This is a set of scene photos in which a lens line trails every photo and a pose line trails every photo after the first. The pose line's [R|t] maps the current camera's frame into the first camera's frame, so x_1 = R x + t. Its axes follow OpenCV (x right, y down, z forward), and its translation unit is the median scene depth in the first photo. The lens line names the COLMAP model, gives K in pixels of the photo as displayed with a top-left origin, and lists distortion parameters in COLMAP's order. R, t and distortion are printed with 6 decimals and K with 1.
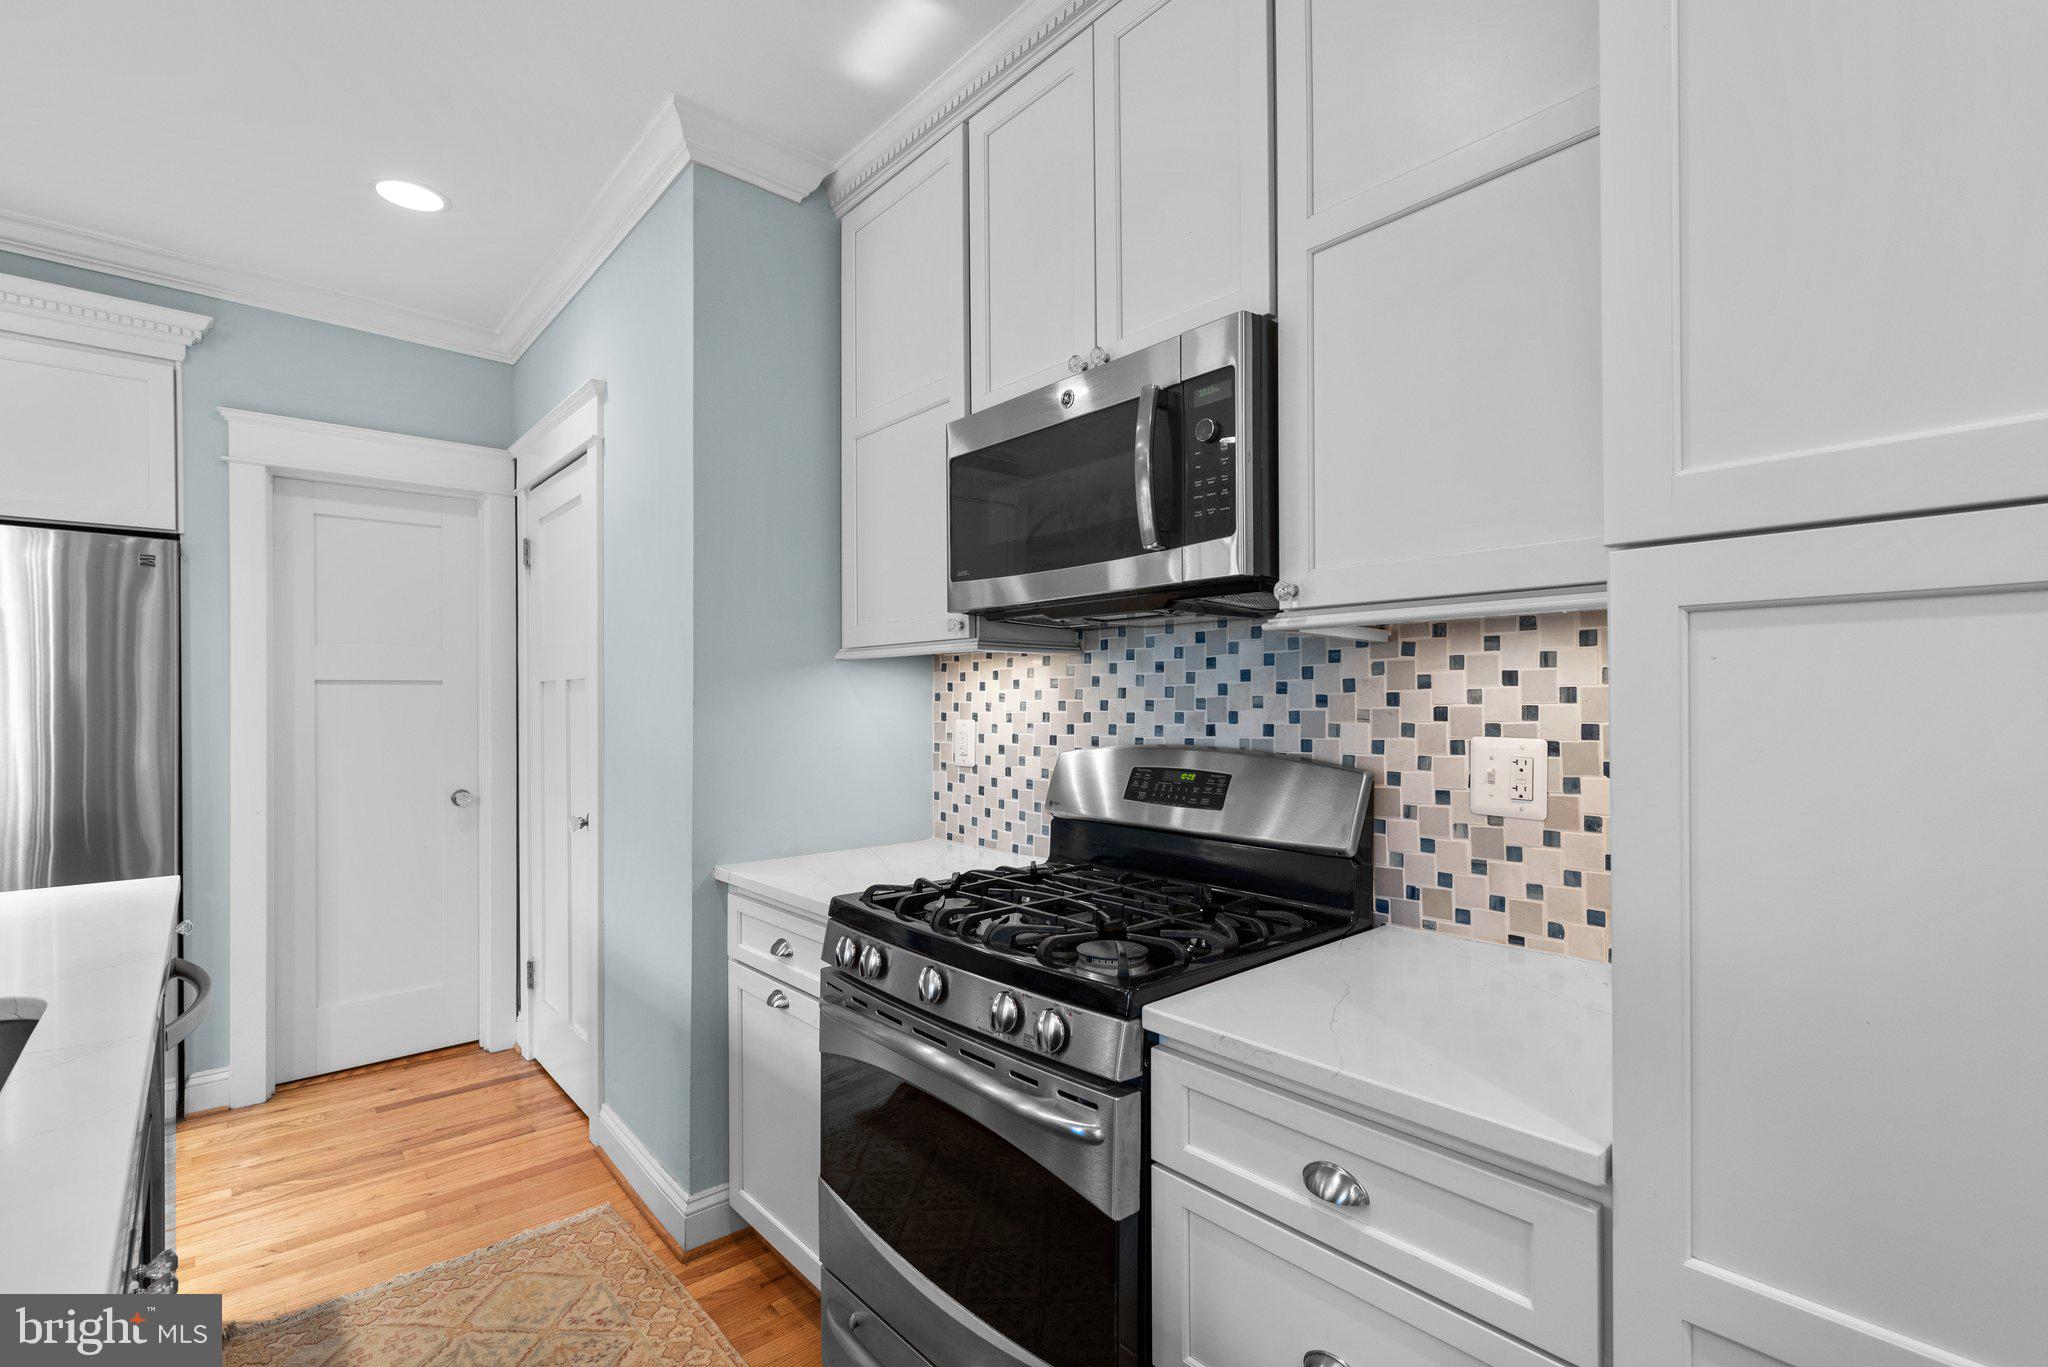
lens RADIAL K [[924.7, 0, 1024.4], [0, 924.7, 698.0], [0, 0, 1]] dist [0.002414, -0.000245]
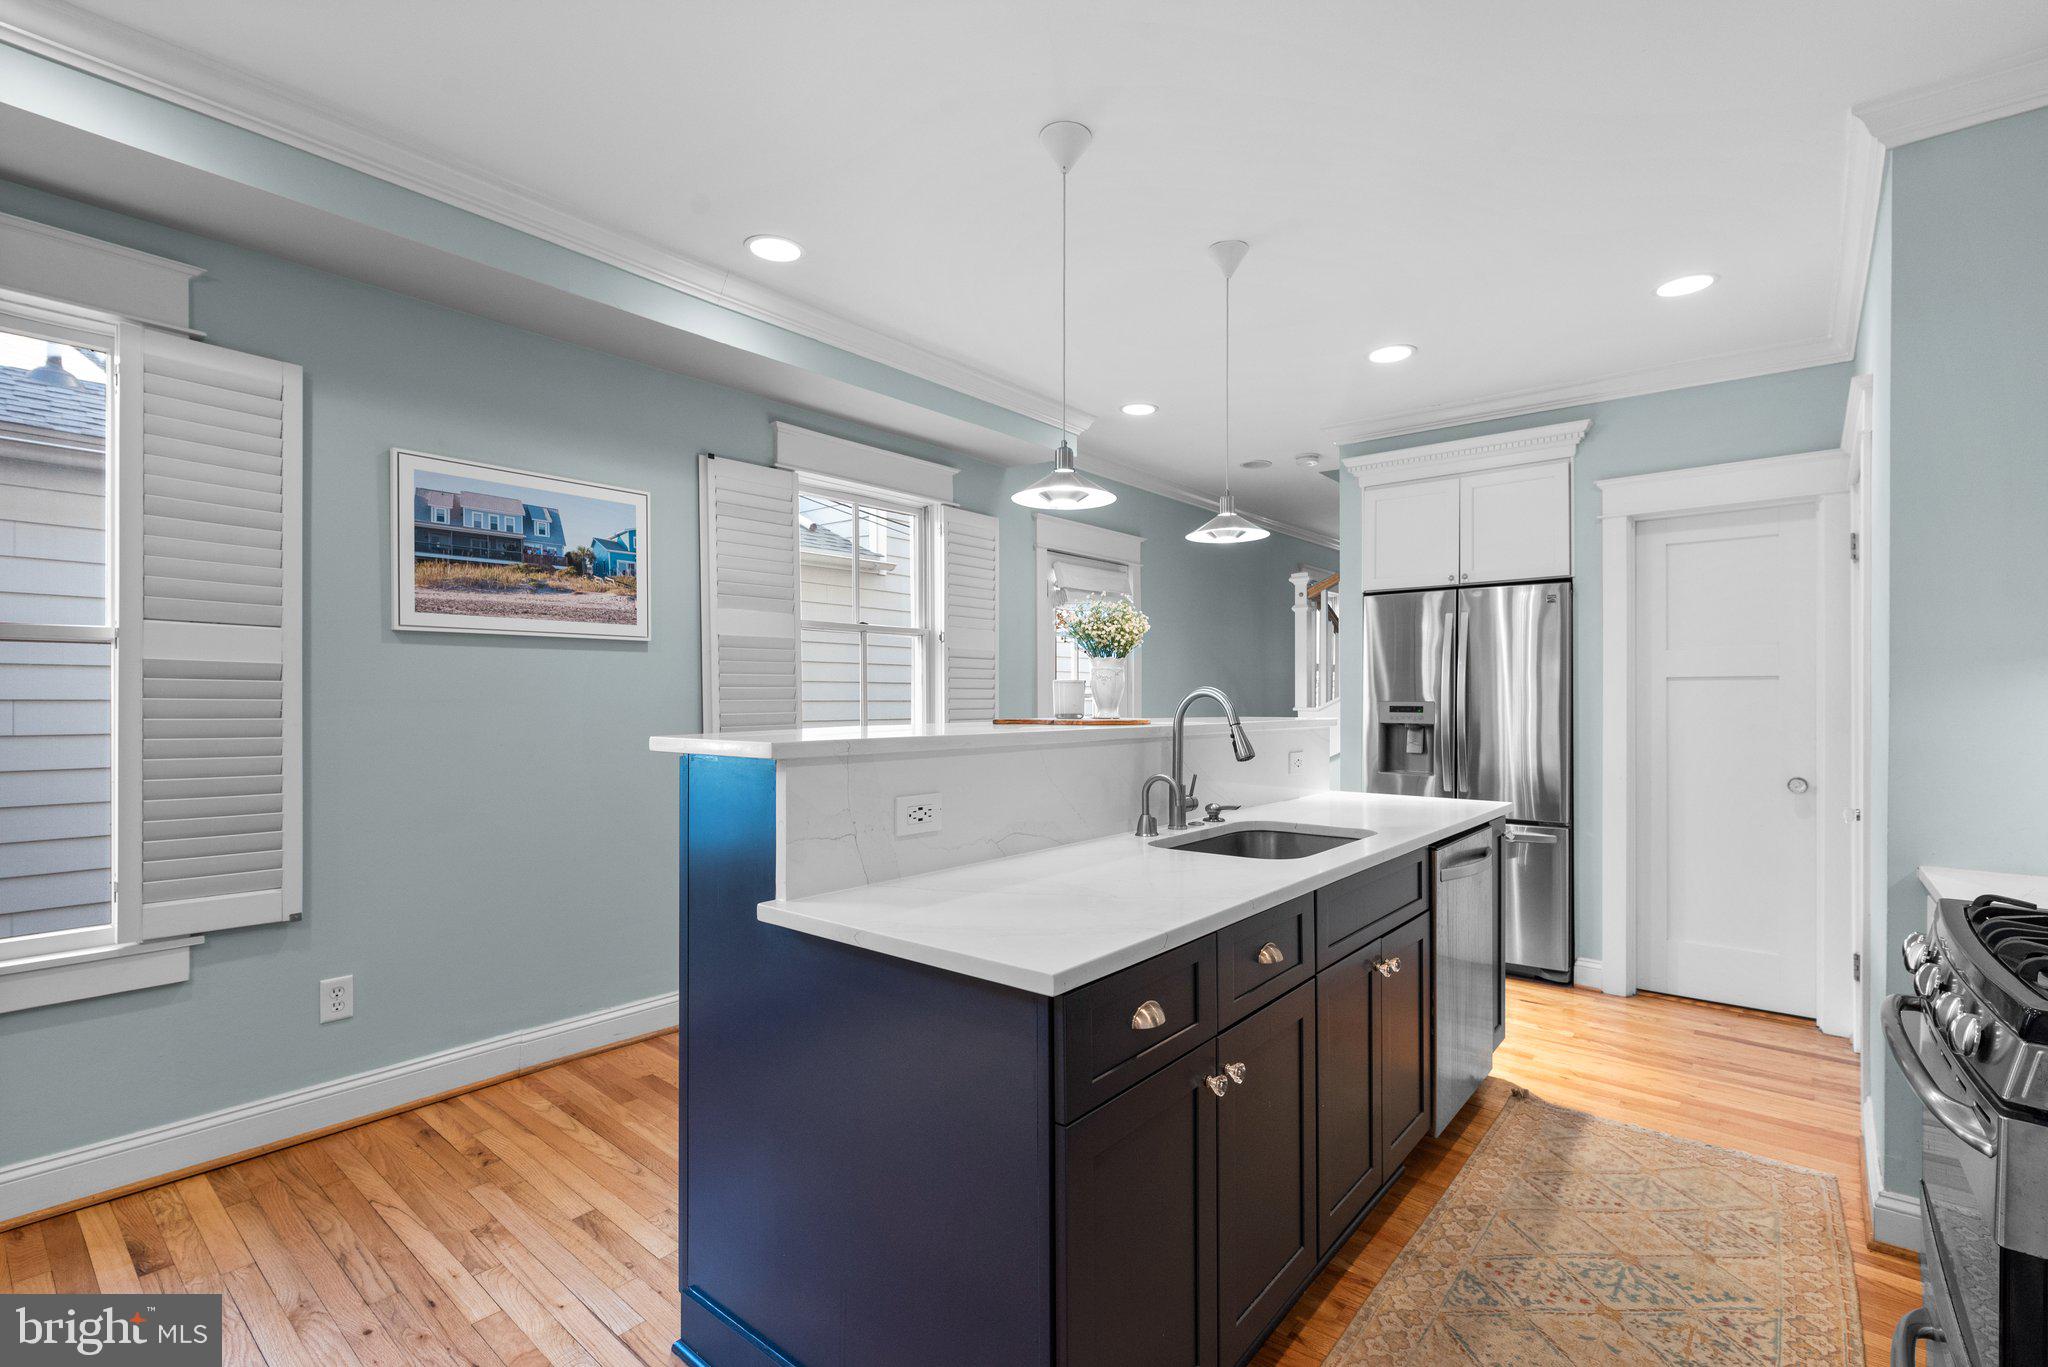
lens RADIAL K [[924.7, 0, 1033.1], [0, 924.7, 689.4], [0, 0, 1]] dist [0.002414, -0.000245]
pose [[0.160886, -0.003507, -0.986967, 0.527480], [0.001179, 0.999994, -0.003361, -0.000465], [0.986972, -0.000623, 0.160889, -0.073489]]
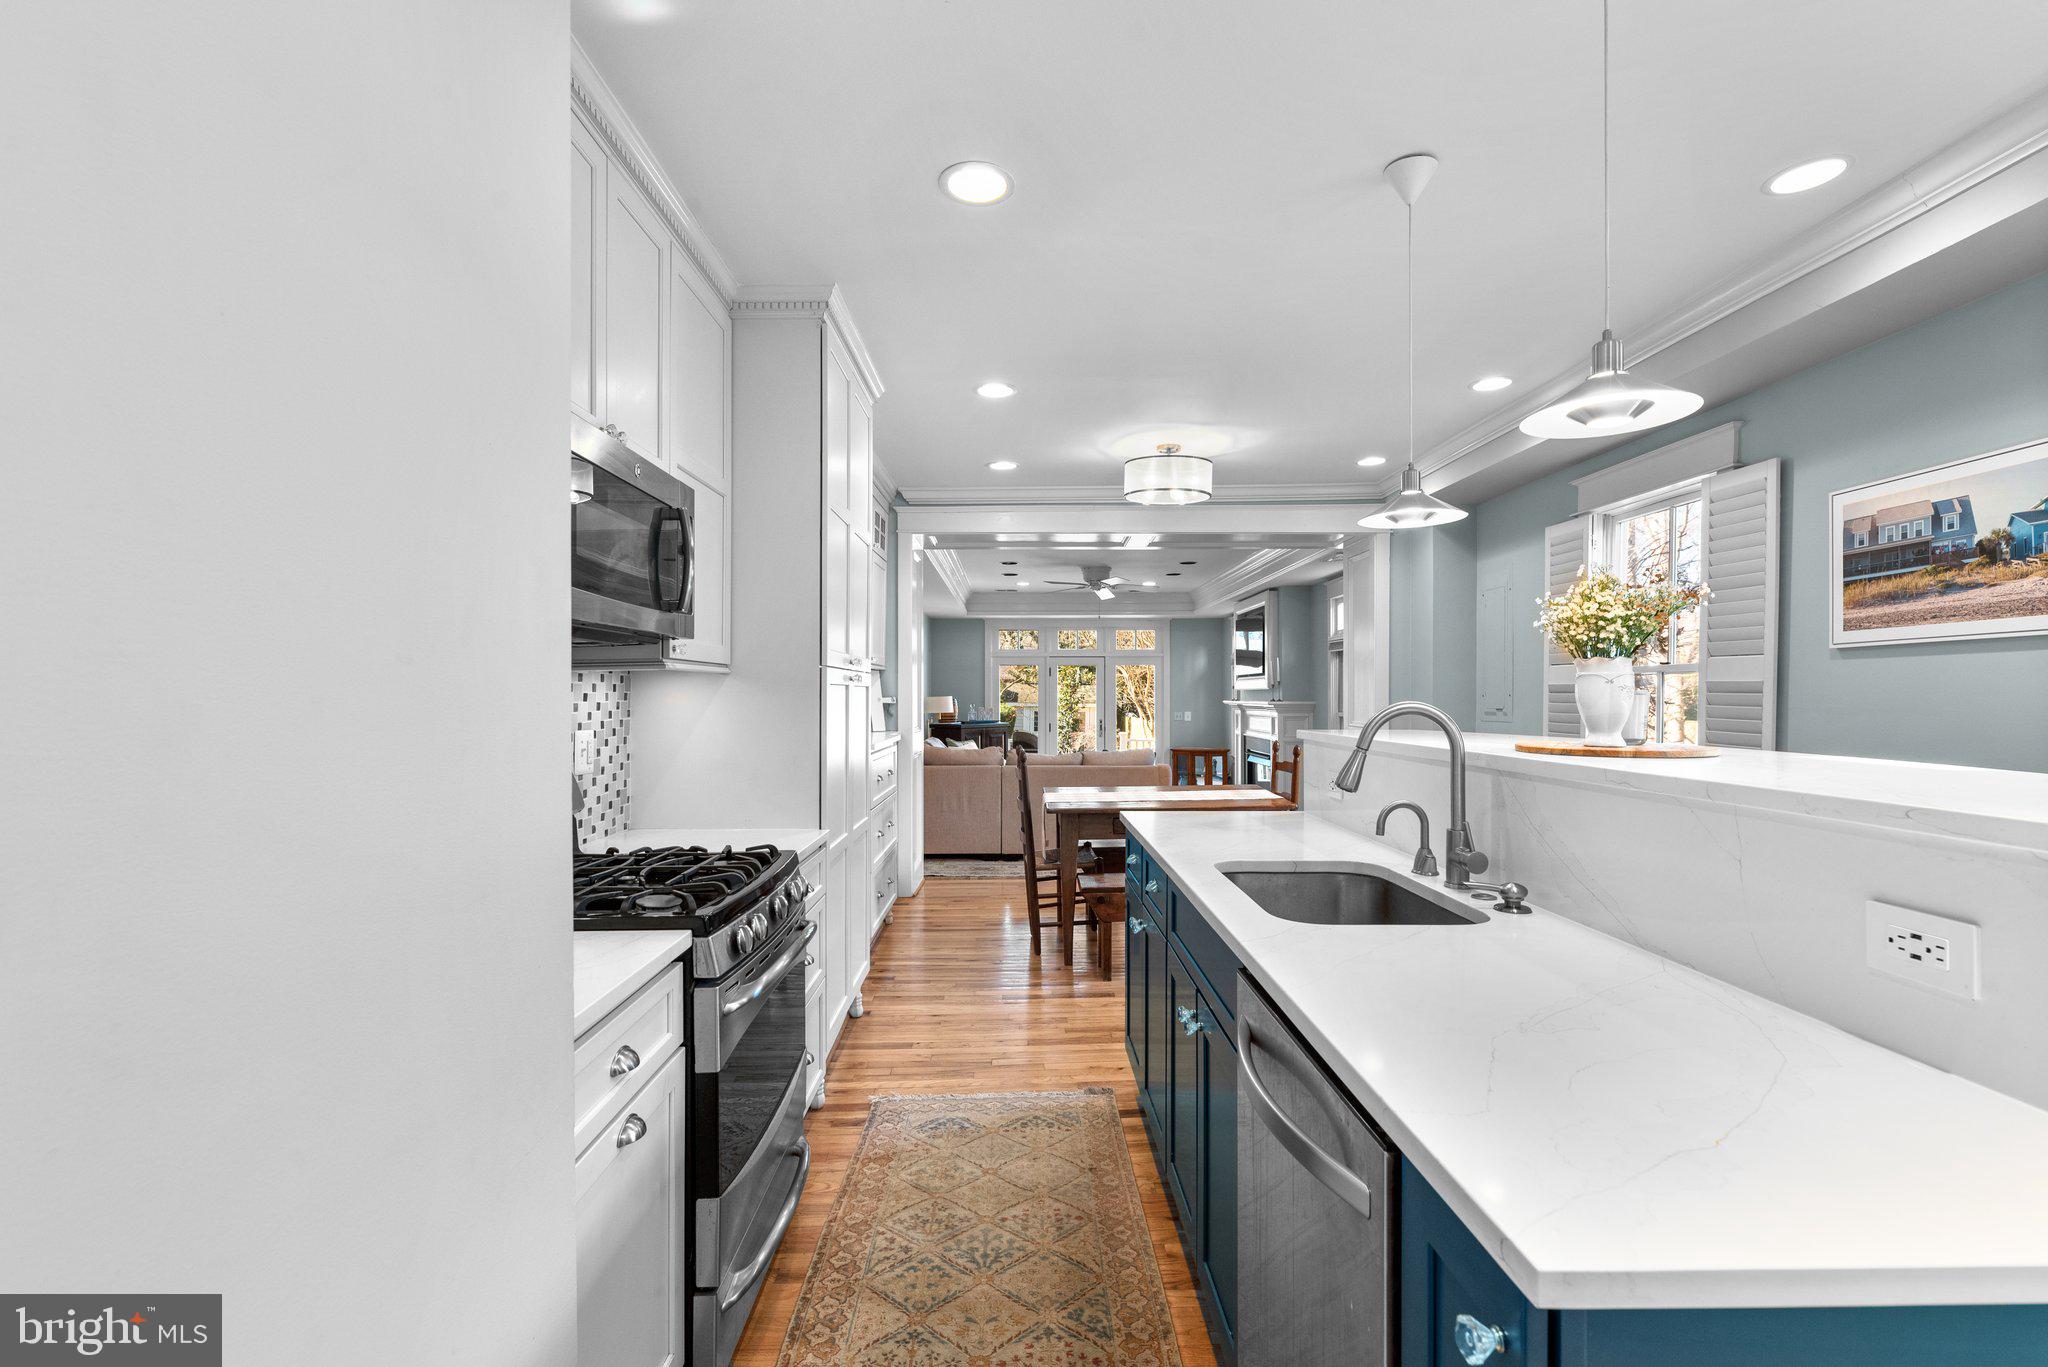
lens RADIAL K [[924.7, 0, 1017.5], [0, 924.7, 685.3], [0, 0, 1]] dist [0.002414, -0.000245]
pose [[-0.757344, 0.012895, 0.652888, -0.979125], [0.003451, 0.999870, -0.015746, -0.010278], [-0.653007, -0.009672, -0.757291, 1.368473]]
